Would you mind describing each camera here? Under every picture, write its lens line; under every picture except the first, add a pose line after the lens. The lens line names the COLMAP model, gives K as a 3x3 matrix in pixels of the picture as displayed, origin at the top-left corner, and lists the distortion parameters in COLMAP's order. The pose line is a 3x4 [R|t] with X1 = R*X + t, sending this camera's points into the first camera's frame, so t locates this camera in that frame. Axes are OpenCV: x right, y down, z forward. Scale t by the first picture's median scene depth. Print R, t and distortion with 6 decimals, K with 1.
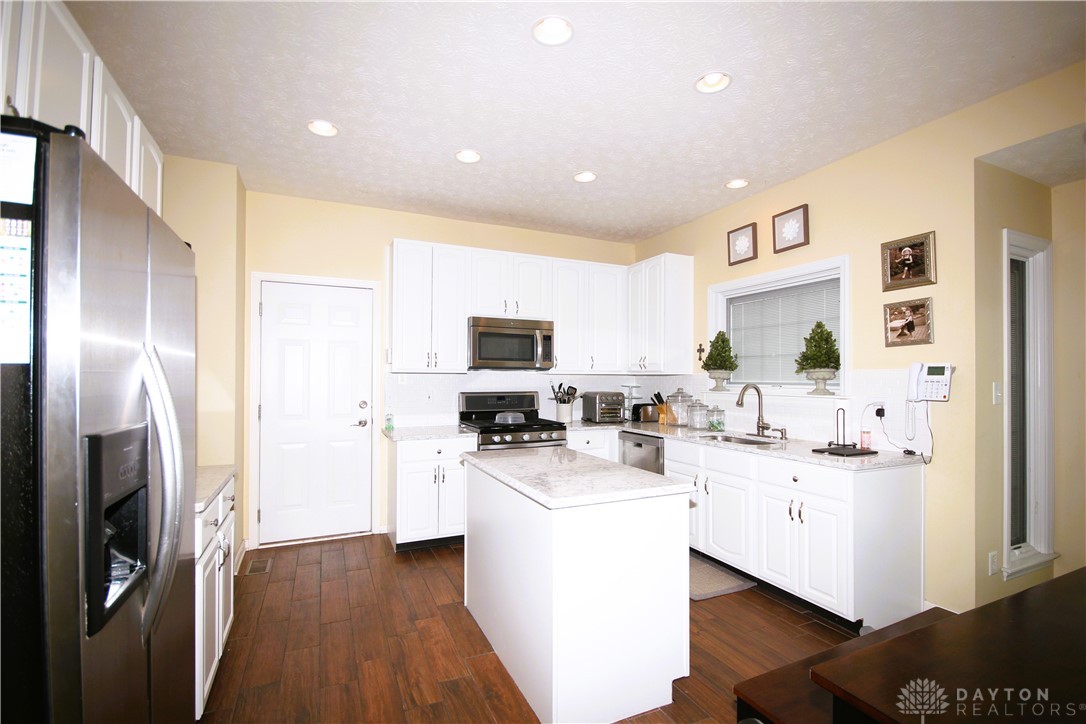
lens RADIAL K [[485.1, 0, 545.3], [0, 485.1, 371.5], [0, 0, 1]] dist [-0.001429, -0.000265]
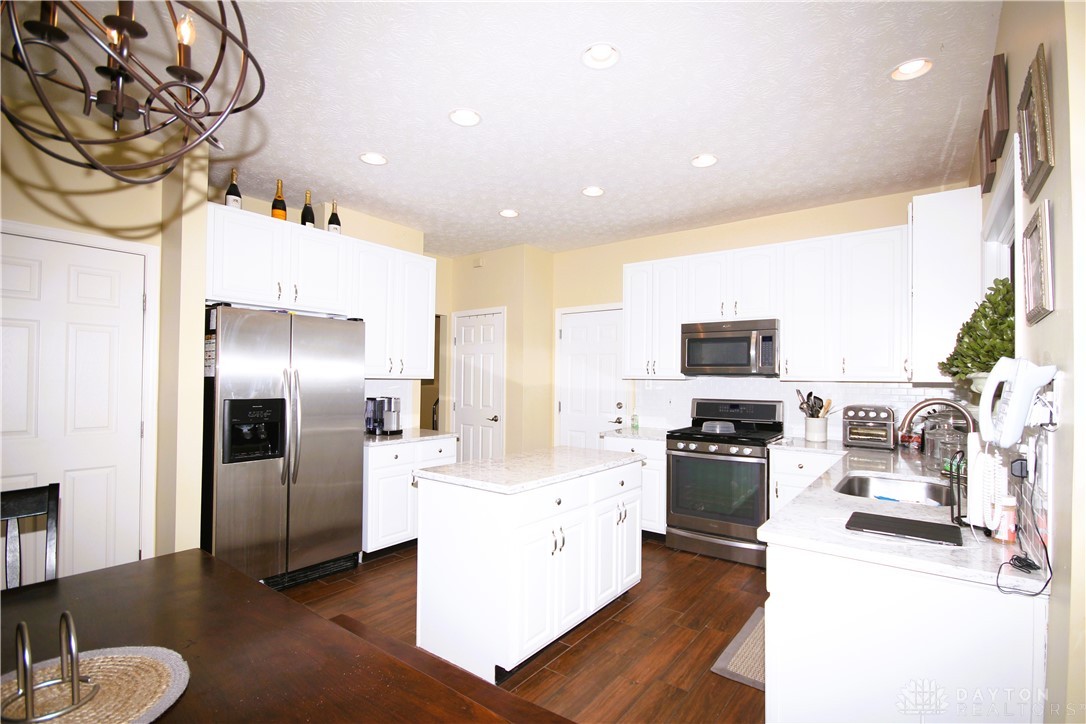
lens RADIAL K [[472.8, 0, 544.6], [0, 472.8, 379.0], [0, 0, 1]] dist [0.000228, -0.000034]
pose [[0.508508, -0.001555, -0.861056, 0.543662], [-0.004231, 0.999982, -0.004304, 0.007674], [0.861047, 0.005832, 0.508492, 0.244373]]
